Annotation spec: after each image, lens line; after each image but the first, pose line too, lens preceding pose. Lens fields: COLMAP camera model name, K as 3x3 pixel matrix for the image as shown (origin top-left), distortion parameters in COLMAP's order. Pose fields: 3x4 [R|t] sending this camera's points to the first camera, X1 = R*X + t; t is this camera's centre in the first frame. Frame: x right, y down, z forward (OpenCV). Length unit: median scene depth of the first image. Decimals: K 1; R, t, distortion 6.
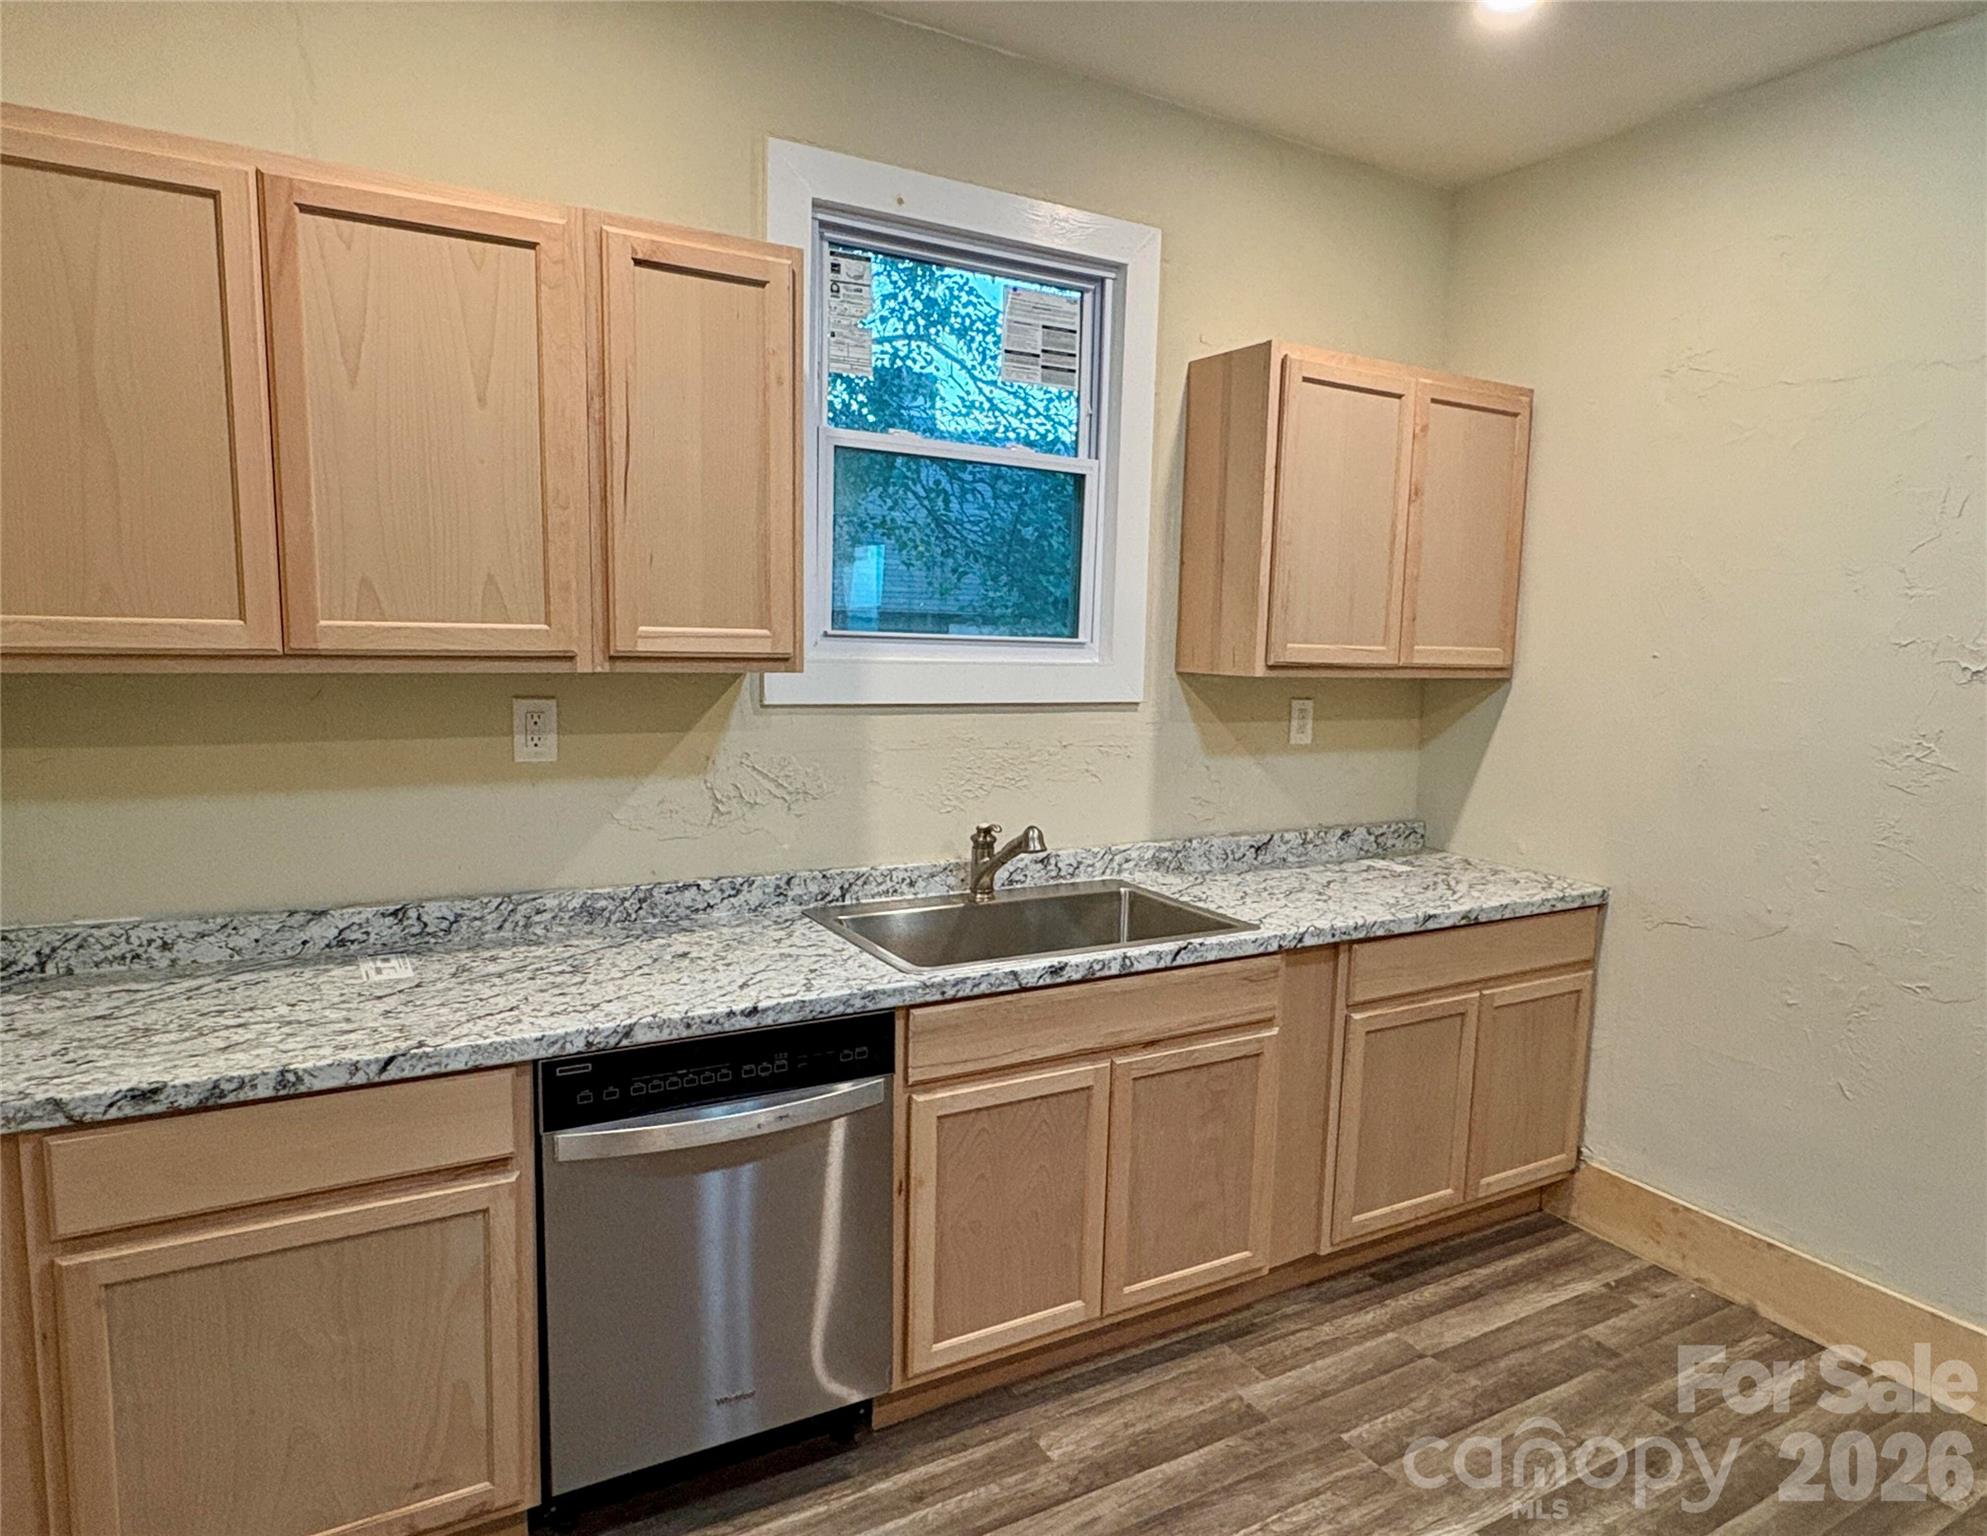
lens RADIAL K [[1266.4, 0, 1055.8], [0, 1266.4, 803.5], [0, 0, 1]] dist [-0.003907, -0.002657]
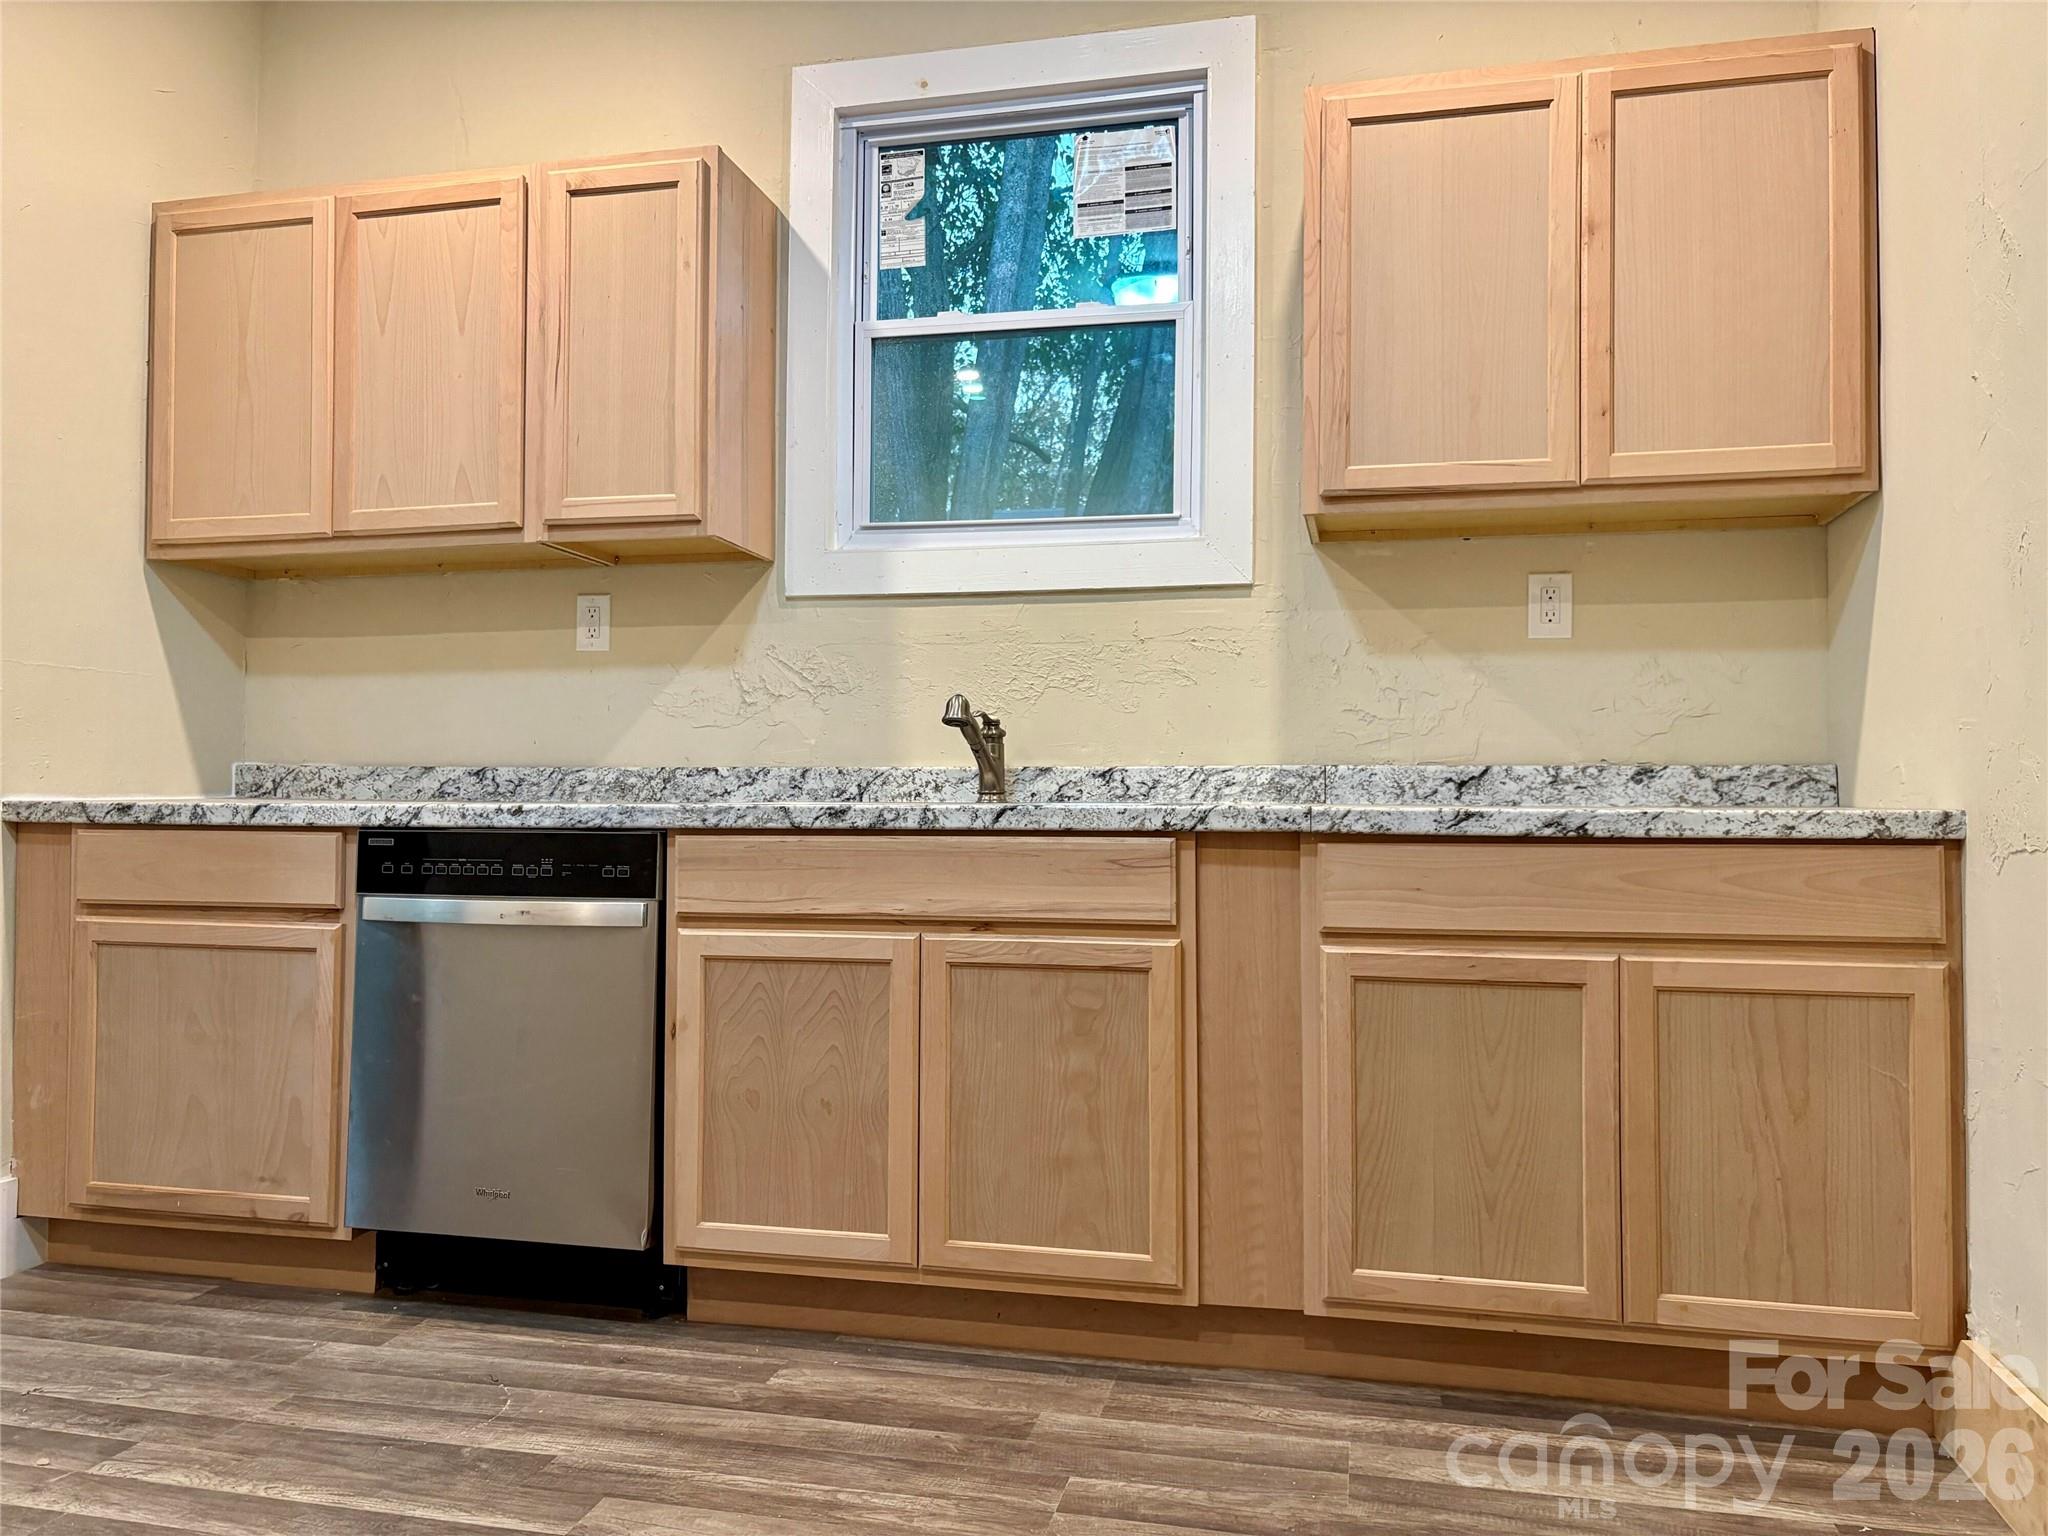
lens RADIAL K [[1574.2, 0, 1042.6], [0, 1574.2, 775.4], [0, 0, 1]] dist [0.024578, -0.020876]
pose [[0.706201, -0.043984, -0.706644, 0.805252], [-0.080012, 0.986717, -0.141379, 0.227272], [0.703476, 0.156382, 0.693301, 0.300026]]
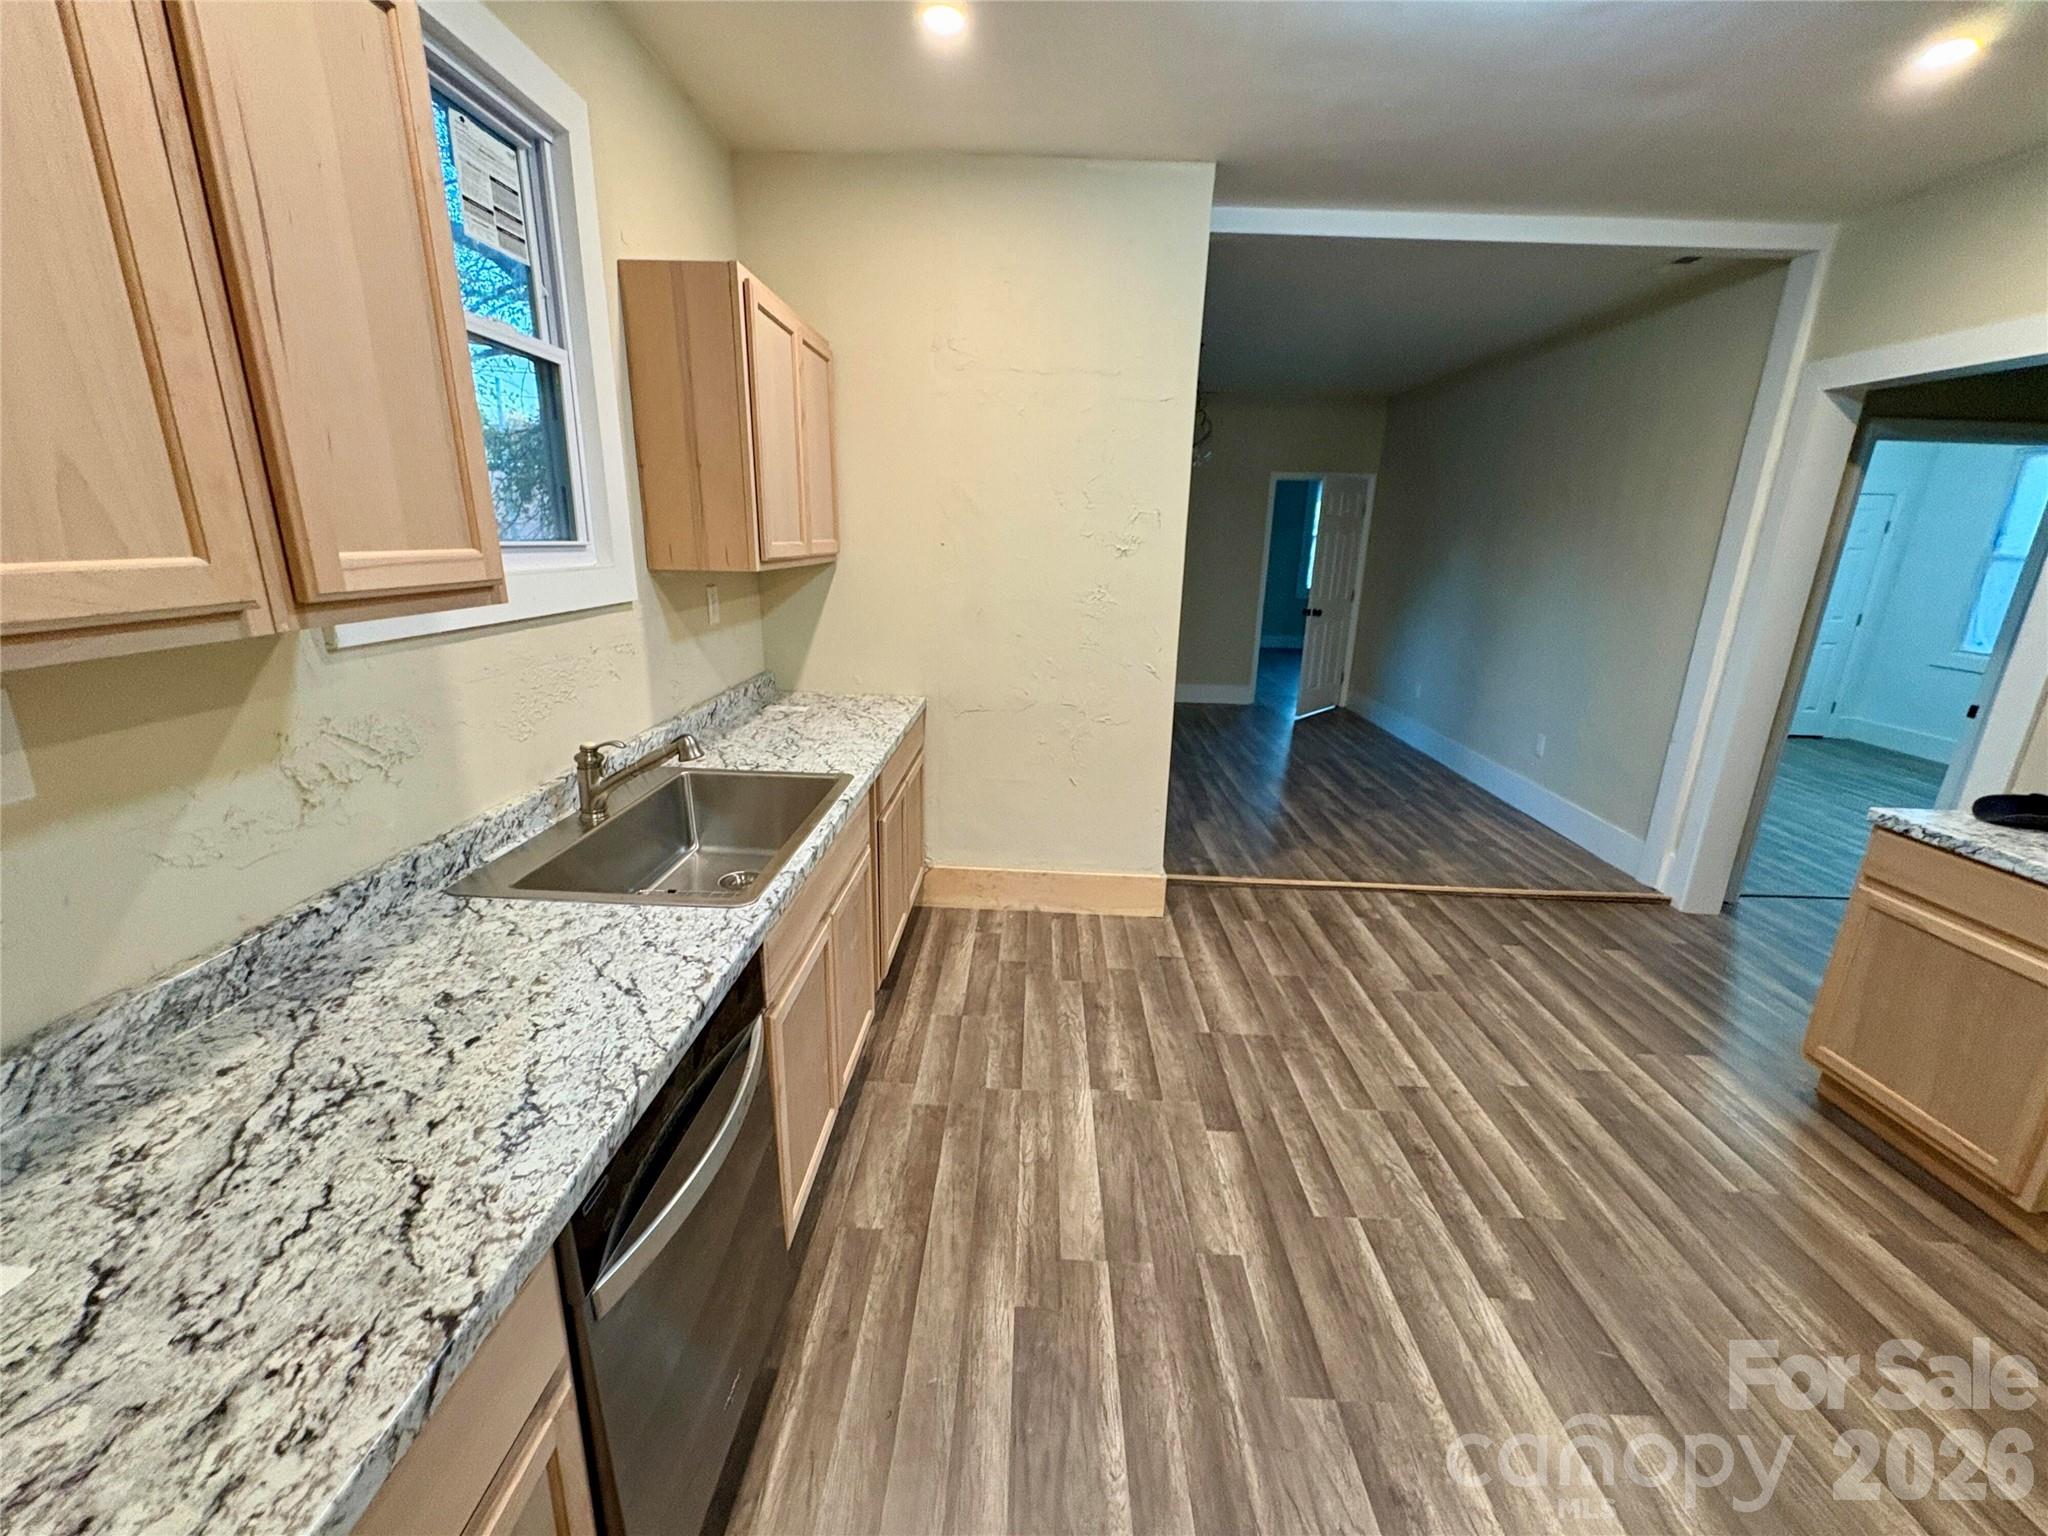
lens RADIAL K [[823.4, 0, 1024.7], [0, 823.4, 772.6], [0, 0, 1]] dist [0.001189, -0.000912]
pose [[0.552586, -0.245528, 0.796470, -0.413714], [0.104480, 0.968492, 0.226069, -0.075695], [-0.826881, -0.041707, 0.560828, 0.403674]]
